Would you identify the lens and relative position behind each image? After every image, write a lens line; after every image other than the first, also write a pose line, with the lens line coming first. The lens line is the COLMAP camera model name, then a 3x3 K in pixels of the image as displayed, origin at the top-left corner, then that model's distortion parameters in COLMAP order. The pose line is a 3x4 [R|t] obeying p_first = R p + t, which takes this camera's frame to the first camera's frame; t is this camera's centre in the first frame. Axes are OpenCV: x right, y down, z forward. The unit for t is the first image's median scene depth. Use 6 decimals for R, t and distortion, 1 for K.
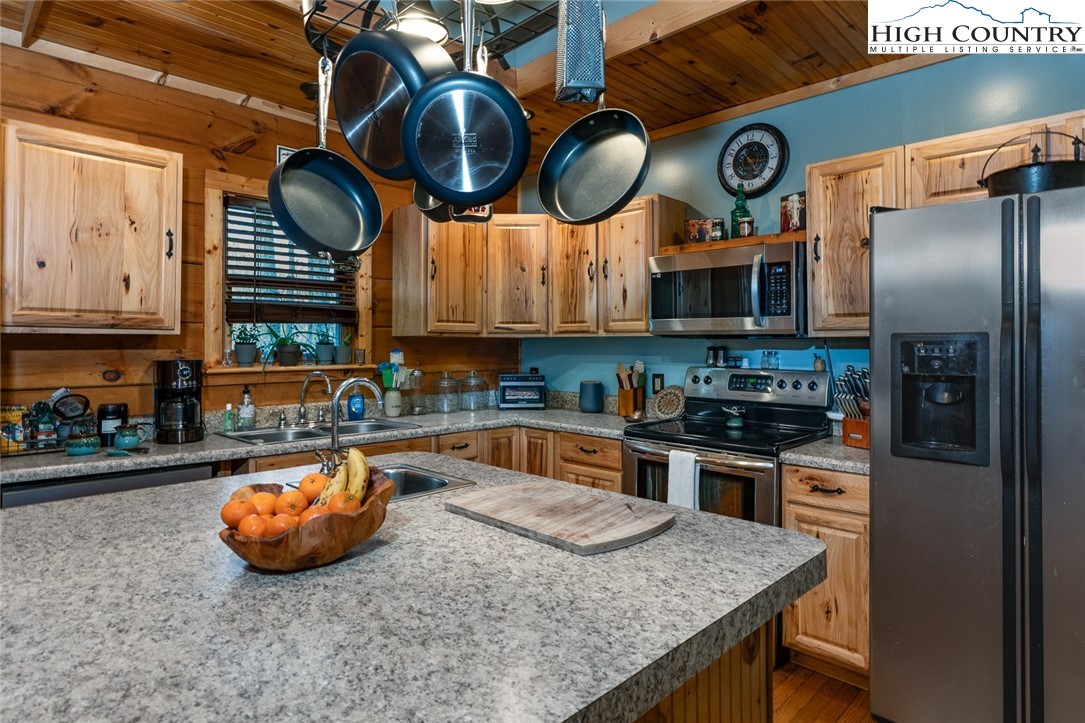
lens RADIAL K [[600.8, 0, 542.5], [0, 600.8, 338.2], [0, 0, 1]] dist [-0.001395, 0.000156]
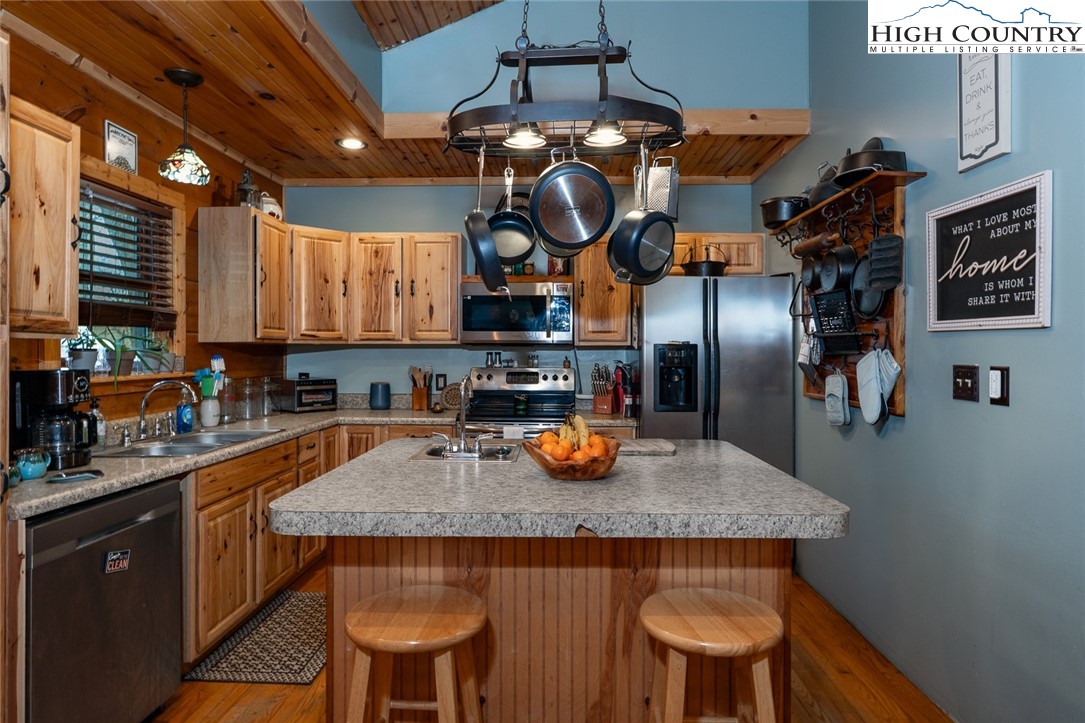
lens RADIAL K [[593.2, 0, 545.7], [0, 593.2, 352.7], [0, 0, 1]] dist [-0.001129, -0.000511]
pose [[0.732006, -0.003390, 0.681290, -0.510531], [-0.006389, 0.999909, 0.011840, -0.001103], [-0.681268, -0.013020, 0.731918, -0.050577]]
